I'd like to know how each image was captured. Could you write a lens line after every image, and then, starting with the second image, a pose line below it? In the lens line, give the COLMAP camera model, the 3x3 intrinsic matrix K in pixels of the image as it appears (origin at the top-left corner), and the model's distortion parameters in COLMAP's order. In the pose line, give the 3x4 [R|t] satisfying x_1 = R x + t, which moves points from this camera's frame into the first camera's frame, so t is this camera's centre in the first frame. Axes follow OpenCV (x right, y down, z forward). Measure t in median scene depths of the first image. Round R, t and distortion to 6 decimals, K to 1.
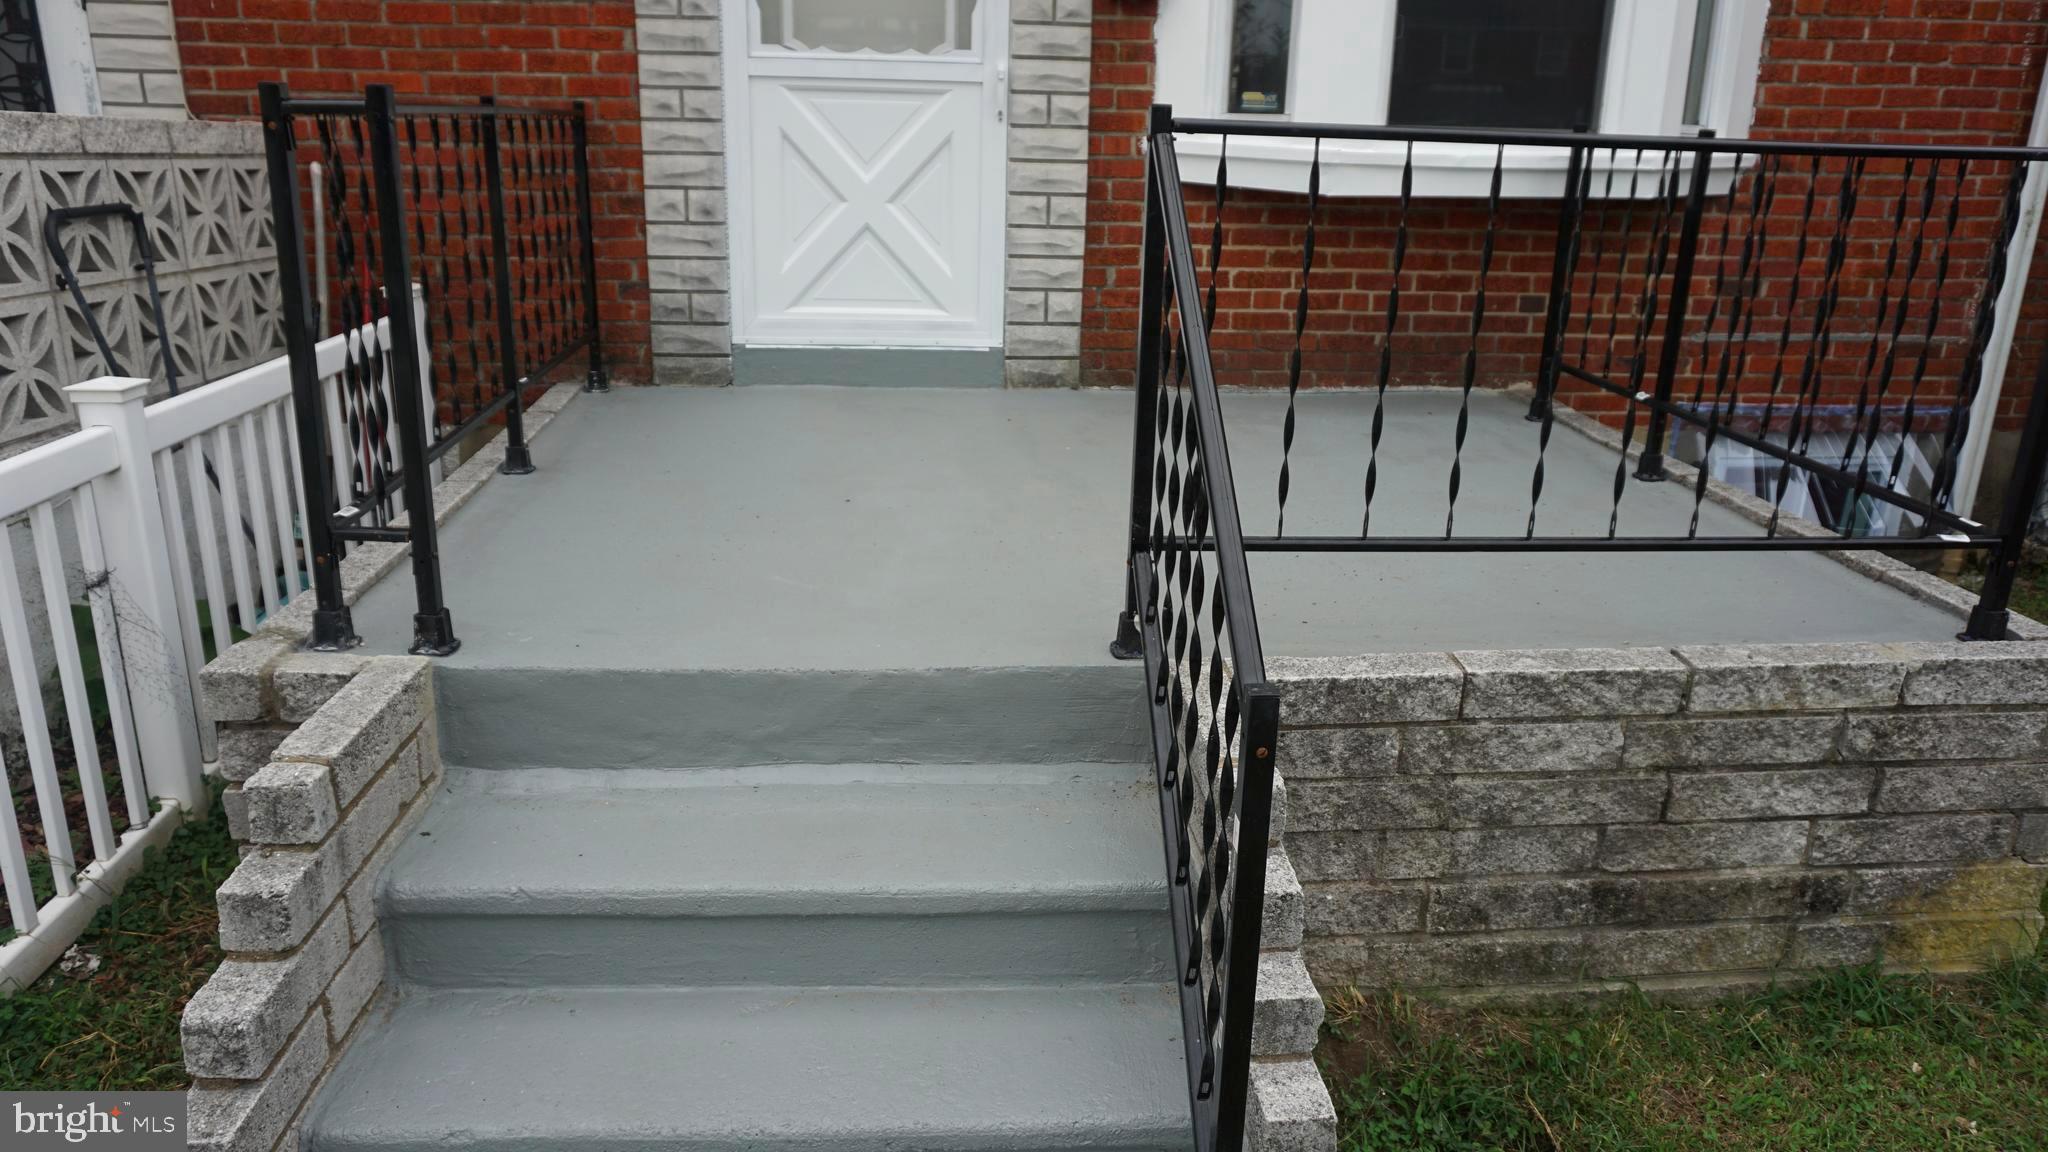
lens RADIAL K [[1369.0, 0, 1024.0], [0, 1369.0, 576.0], [0, 0, 1]] dist [-0.052845, 0.045944]
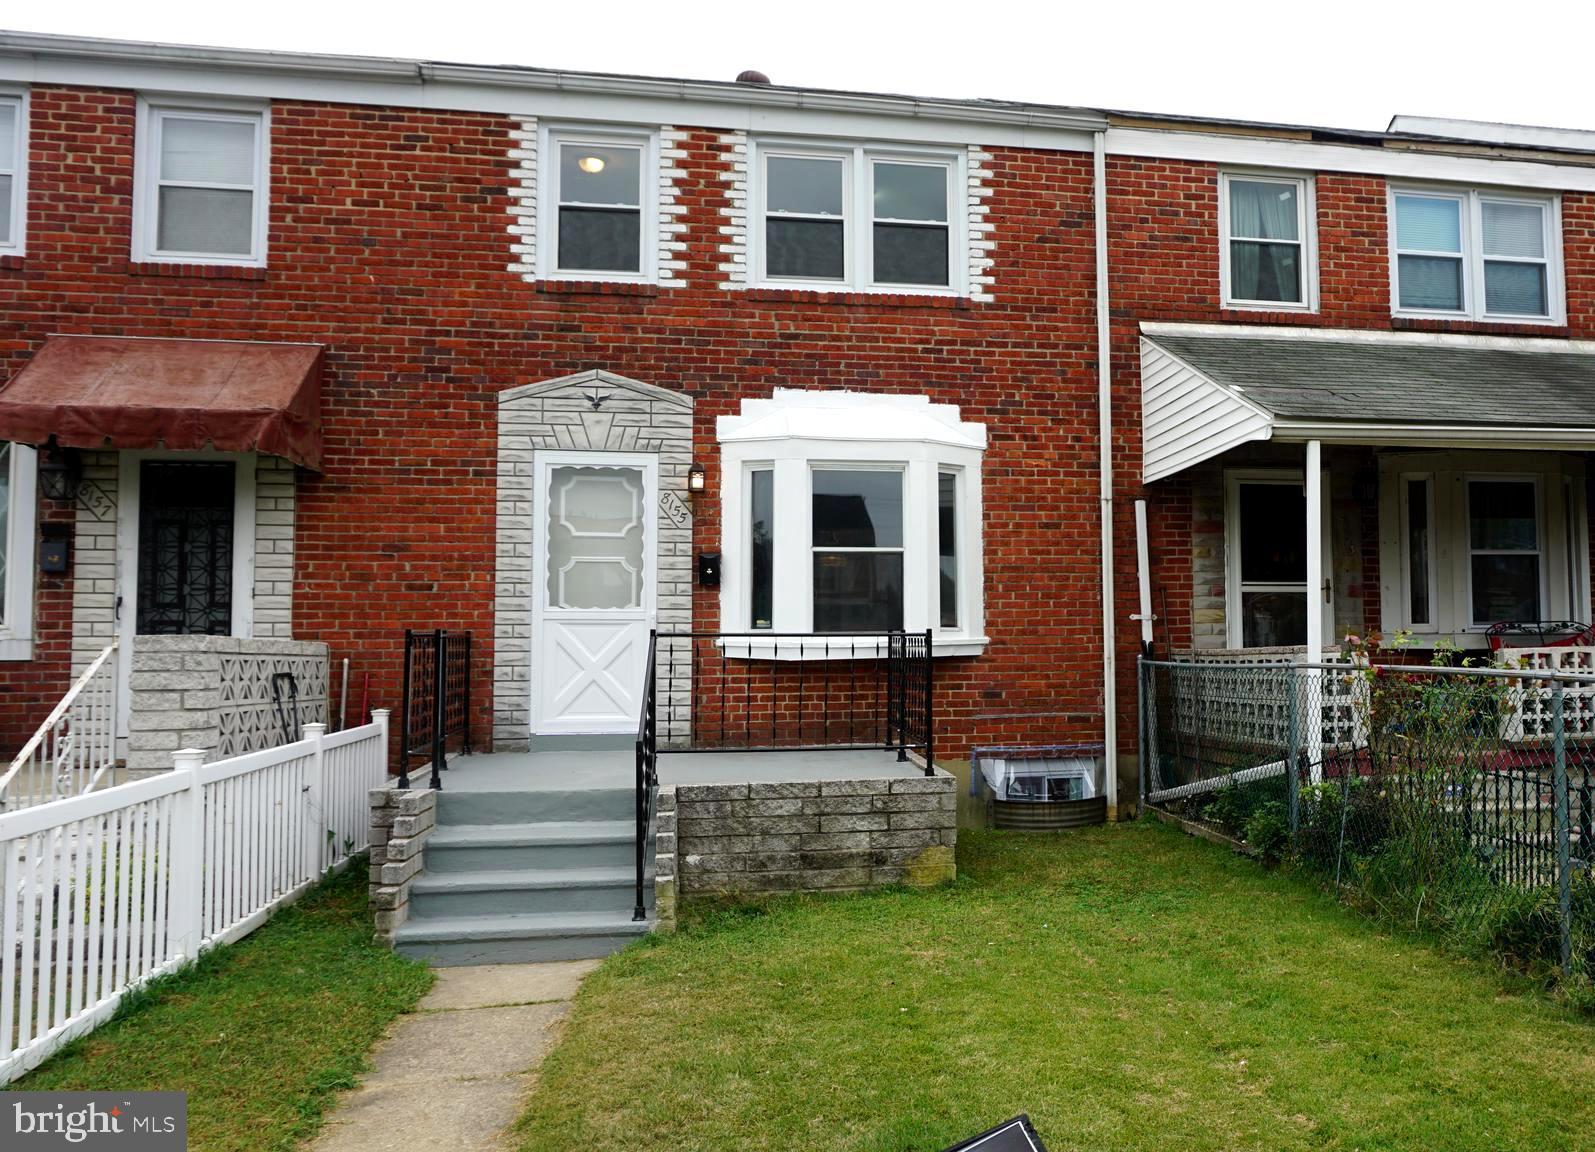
lens RADIAL K [[758.3, 0, 798.3], [0, 758.3, 609.8], [0, 0, 1]] dist [-0.013541, 0.000090]
pose [[0.990617, -0.022292, 0.134839, 0.069653], [0.067560, 0.937505, -0.341349, 0.111691], [-0.118803, 0.347256, 0.930214, -0.329803]]
